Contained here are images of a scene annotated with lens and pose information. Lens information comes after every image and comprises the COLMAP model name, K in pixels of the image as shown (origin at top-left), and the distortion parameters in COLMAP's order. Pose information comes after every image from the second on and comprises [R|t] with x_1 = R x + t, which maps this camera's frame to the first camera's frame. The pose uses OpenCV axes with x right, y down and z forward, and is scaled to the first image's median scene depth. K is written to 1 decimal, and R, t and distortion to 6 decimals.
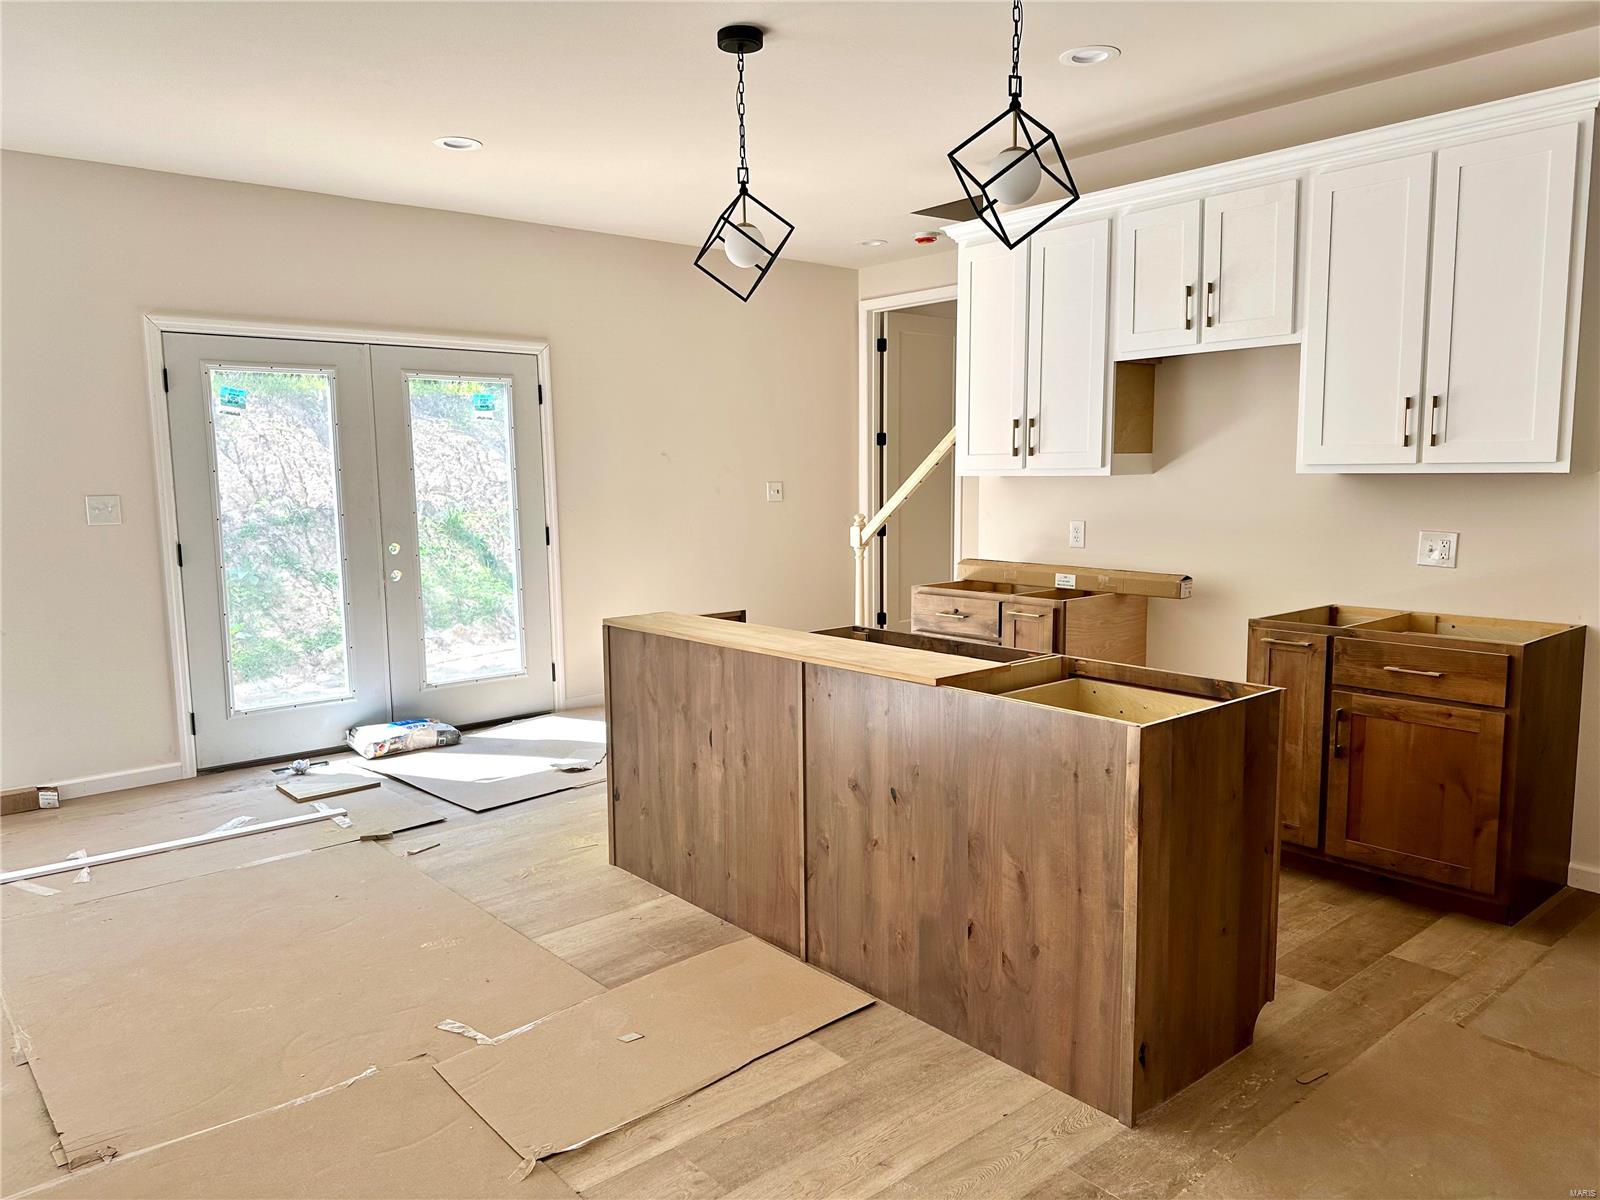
lens RADIAL K [[1137.2, 0, 790.9], [0, 1137.2, 601.0], [0, 0, 1]] dist [0.039940, -0.031313]
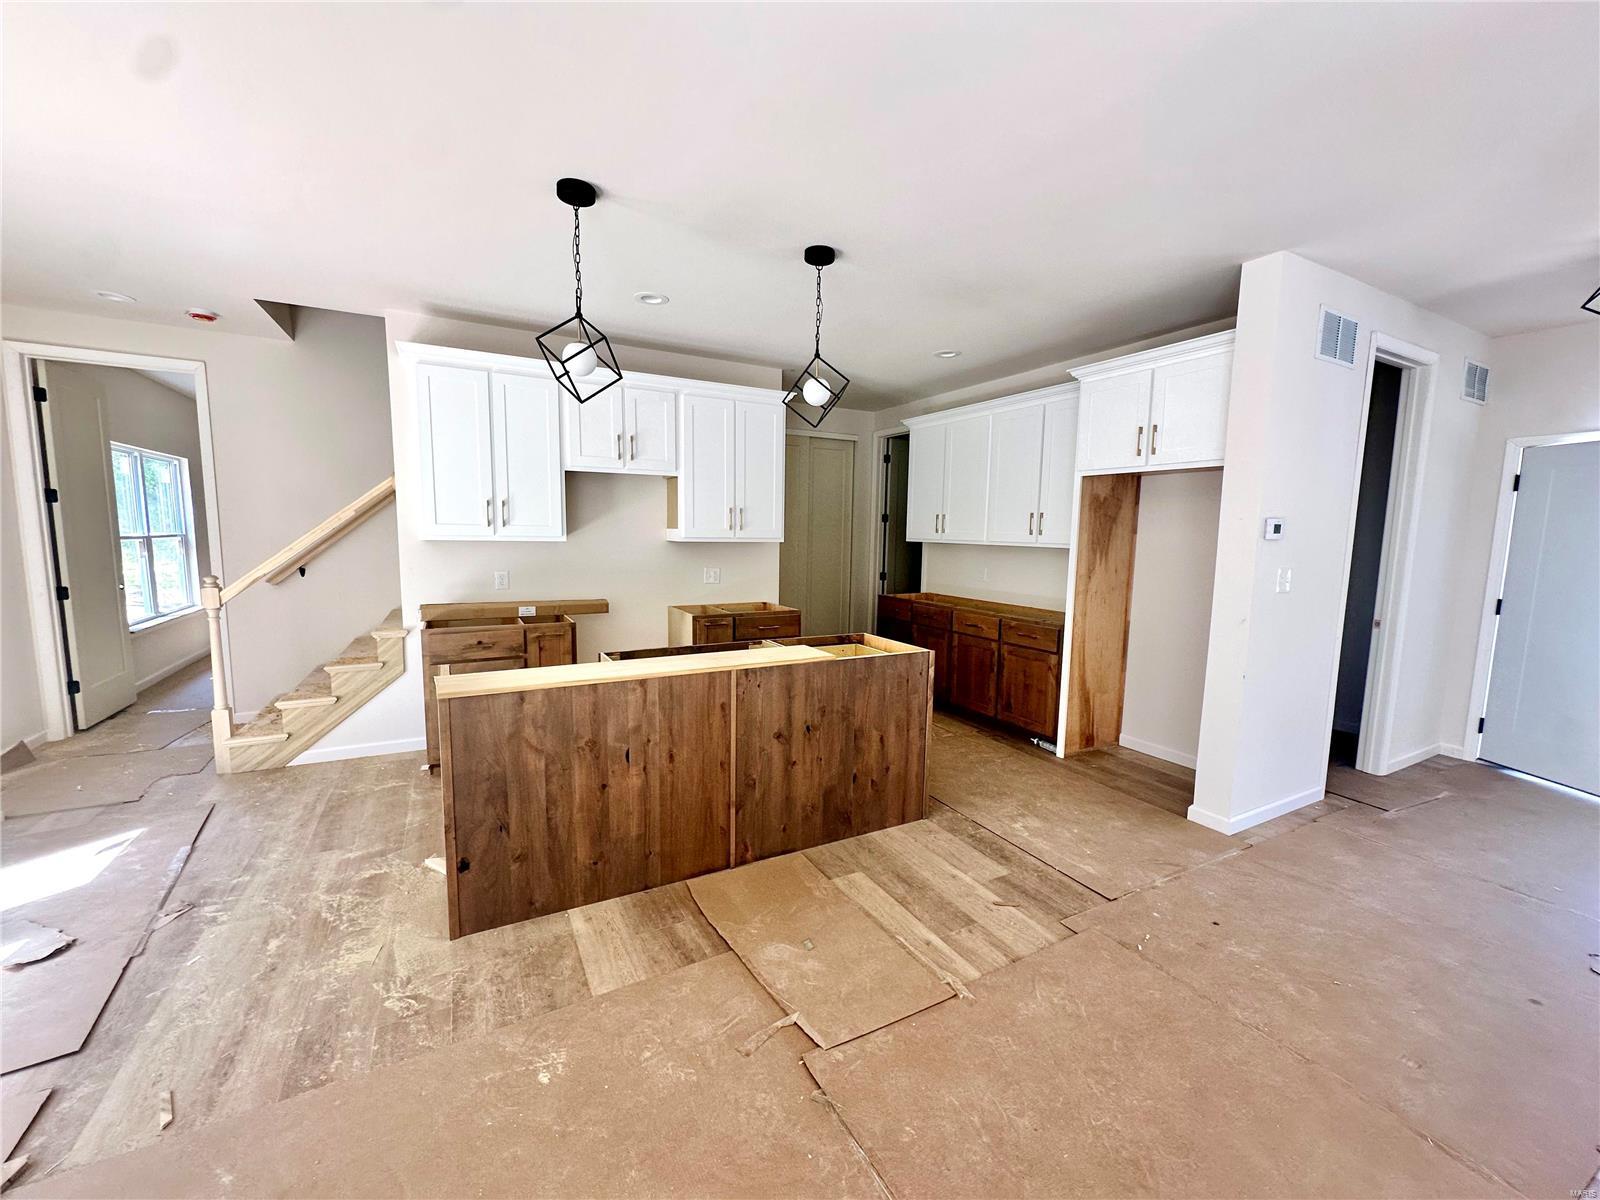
lens RADIAL K [[629.2, 0, 792.5], [0, 629.2, 603.6], [0, 0, 1]] dist [-0.001620, 0.000264]
pose [[0.199077, -0.079825, 0.976727, -0.741453], [0.106910, 0.992497, 0.059324, -0.072210], [-0.974135, 0.092612, 0.206117, 0.702550]]
